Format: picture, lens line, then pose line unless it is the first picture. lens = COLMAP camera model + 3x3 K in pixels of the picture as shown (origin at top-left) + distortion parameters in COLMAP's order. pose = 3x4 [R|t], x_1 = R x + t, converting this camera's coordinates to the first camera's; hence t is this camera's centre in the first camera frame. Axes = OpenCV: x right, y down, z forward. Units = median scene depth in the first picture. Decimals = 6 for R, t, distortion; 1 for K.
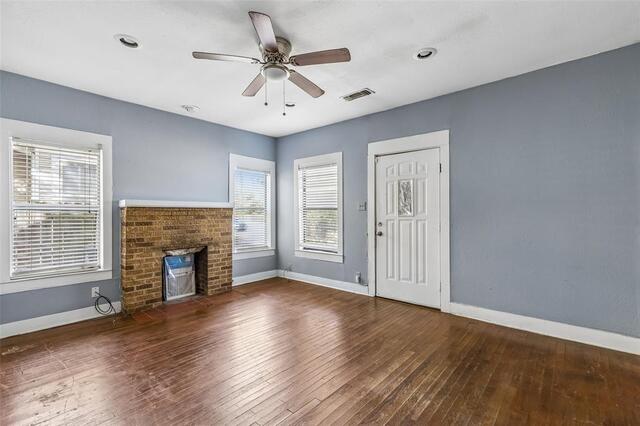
lens RADIAL K [[288.9, 0, 319.5], [0, 288.9, 212.1], [0, 0, 1]] dist [0.011805, -0.002053]
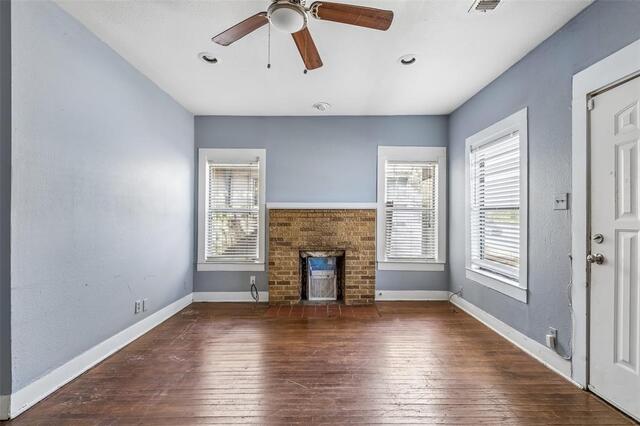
lens RADIAL K [[288.9, 0, 322.3], [0, 288.9, 212.9], [0, 0, 1]] dist [0.011805, -0.002053]
pose [[0.664183, -0.003667, -0.747561, 0.263204], [-0.000473, 0.999986, -0.005325, 0.002306], [0.747570, 0.003891, 0.664172, 0.351723]]
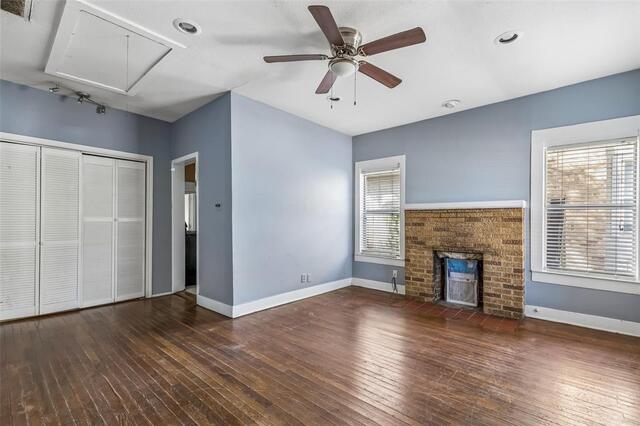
lens RADIAL K [[288.9, 0, 322.2], [0, 288.9, 216.5], [0, 0, 1]] dist [0.011805, -0.002053]
pose [[-0.006436, 0.001569, -0.999978, 0.482094], [0.008991, 0.999958, 0.001511, 0.003008], [0.999939, -0.008981, -0.006450, 0.563538]]
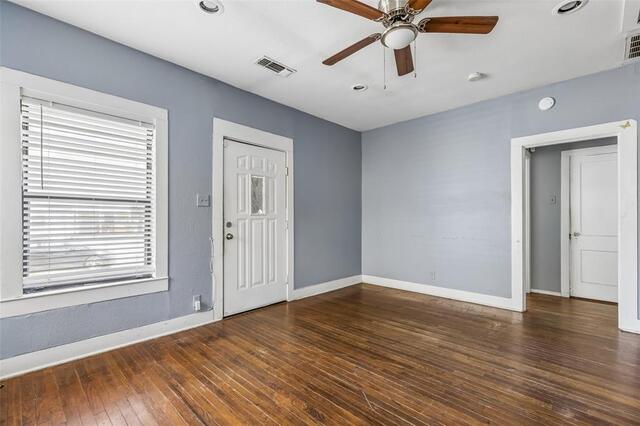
lens RADIAL K [[288.9, 0, 325.1], [0, 288.9, 212.0], [0, 0, 1]] dist [0.011805, -0.002053]
pose [[0.036045, 0.014062, 0.999251, -0.578712], [-0.016788, 0.999768, -0.013464, 0.012244], [-0.999209, -0.016290, 0.036273, 0.702089]]
